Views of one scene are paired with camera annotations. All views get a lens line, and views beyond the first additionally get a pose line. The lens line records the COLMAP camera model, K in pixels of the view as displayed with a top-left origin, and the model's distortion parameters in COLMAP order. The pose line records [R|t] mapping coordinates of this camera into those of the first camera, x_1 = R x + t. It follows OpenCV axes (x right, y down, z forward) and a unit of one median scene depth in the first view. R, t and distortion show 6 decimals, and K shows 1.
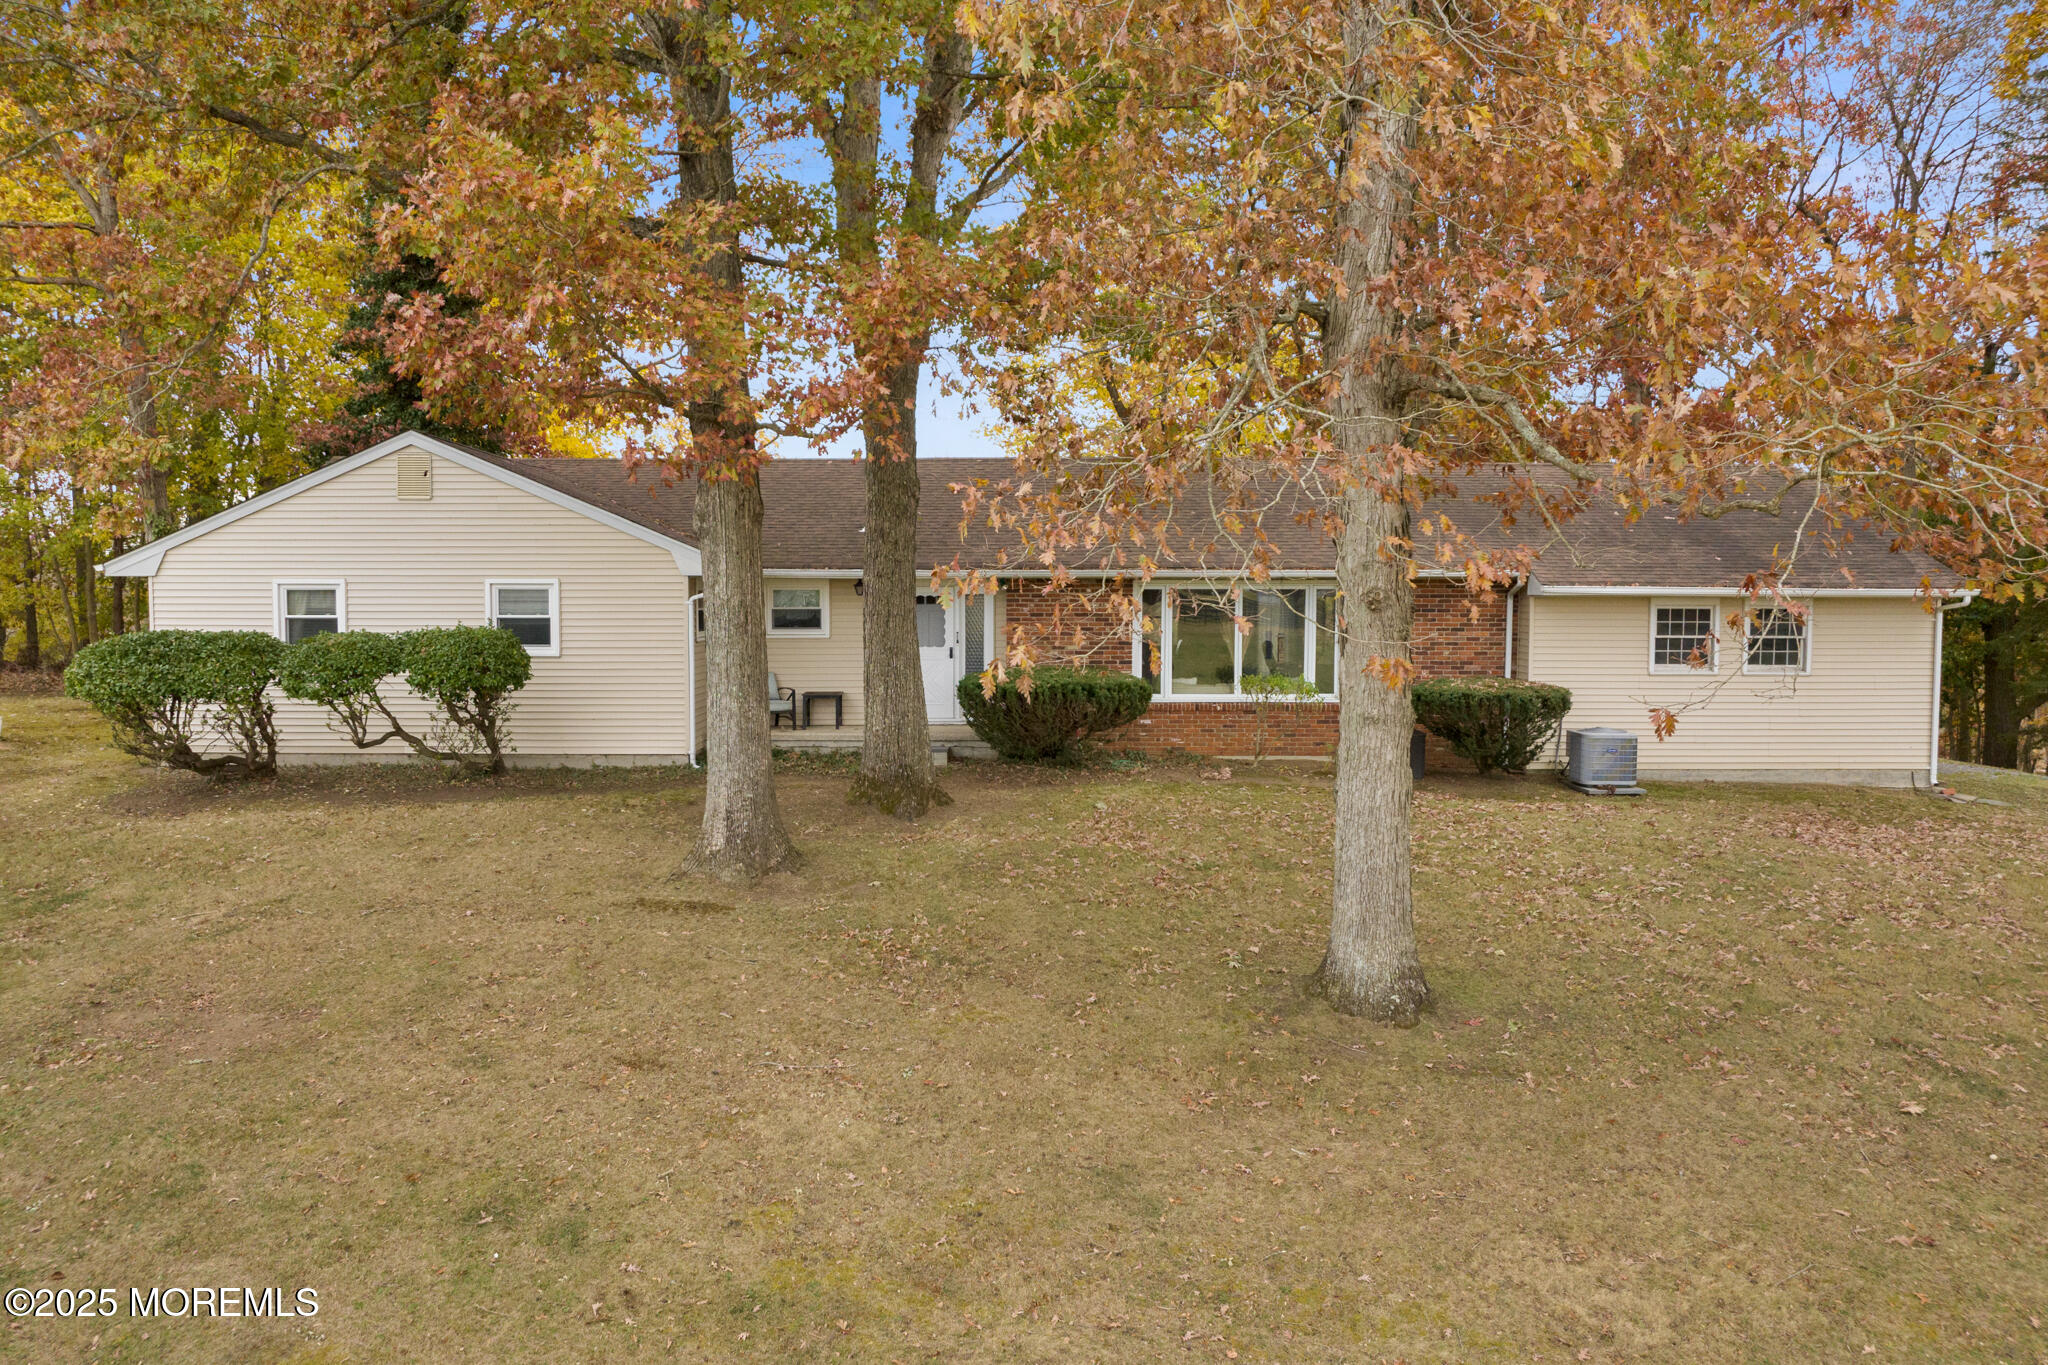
lens RADIAL K [[1450.9, 0, 1024.0], [0, 1450.9, 682.5], [0, 0, 1]] dist [-0.003048, -0.000662]
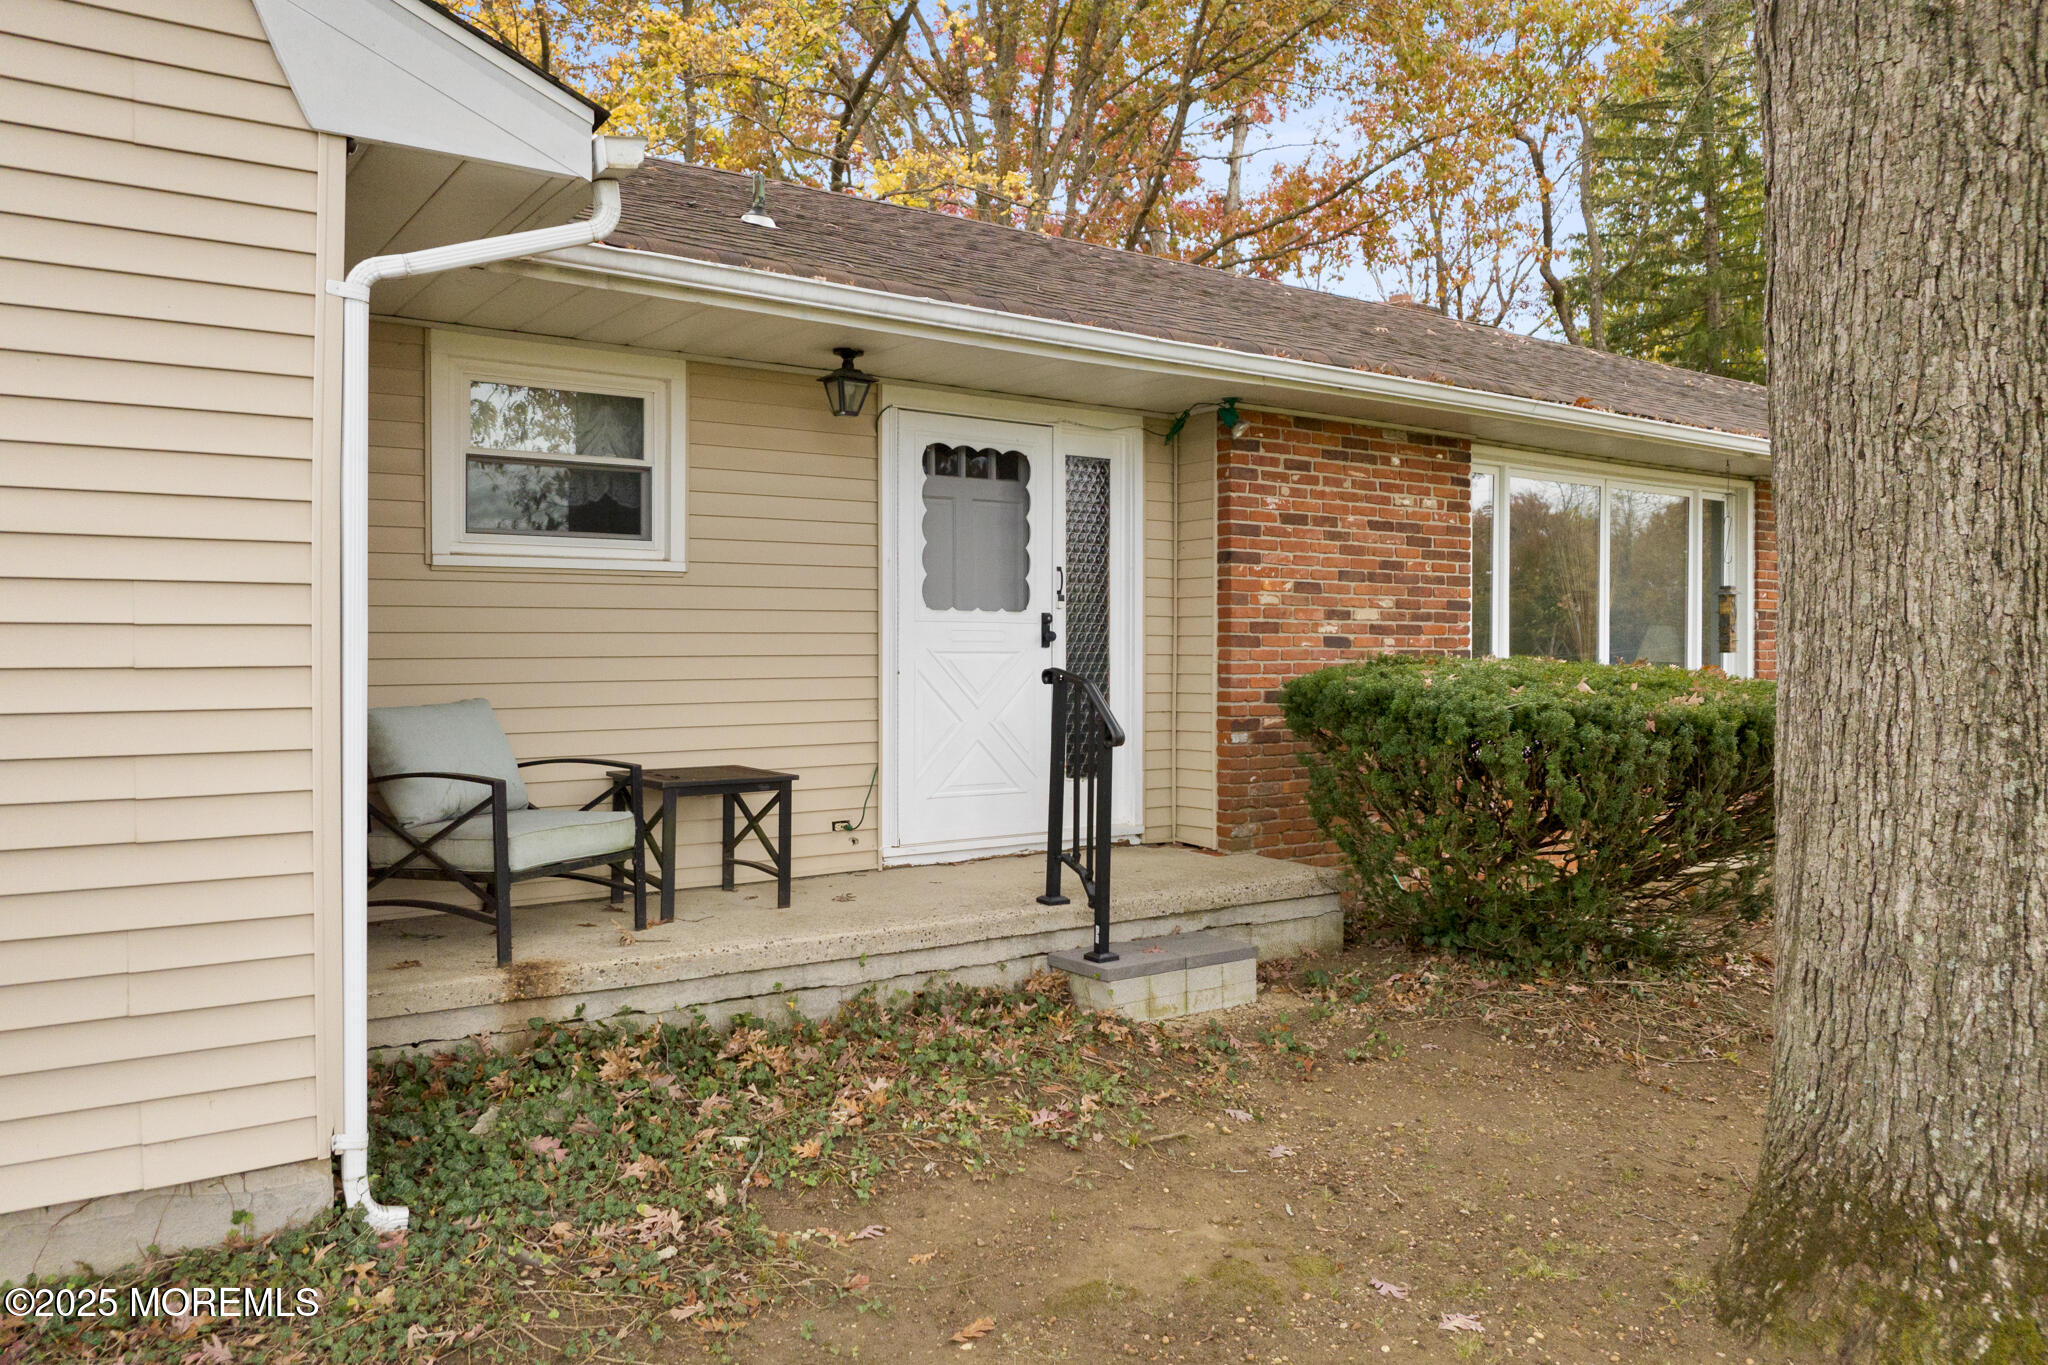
lens RADIAL K [[1450.9, 0, 1024.0], [0, 1450.9, 682.5], [0, 0, 1]] dist [-0.003048, -0.000662]
pose [[0.808479, -0.010986, 0.588423, -0.268201], [0.034960, 0.998957, -0.029383, 0.000639], [-0.587486, 0.044326, 0.808019, 0.812280]]
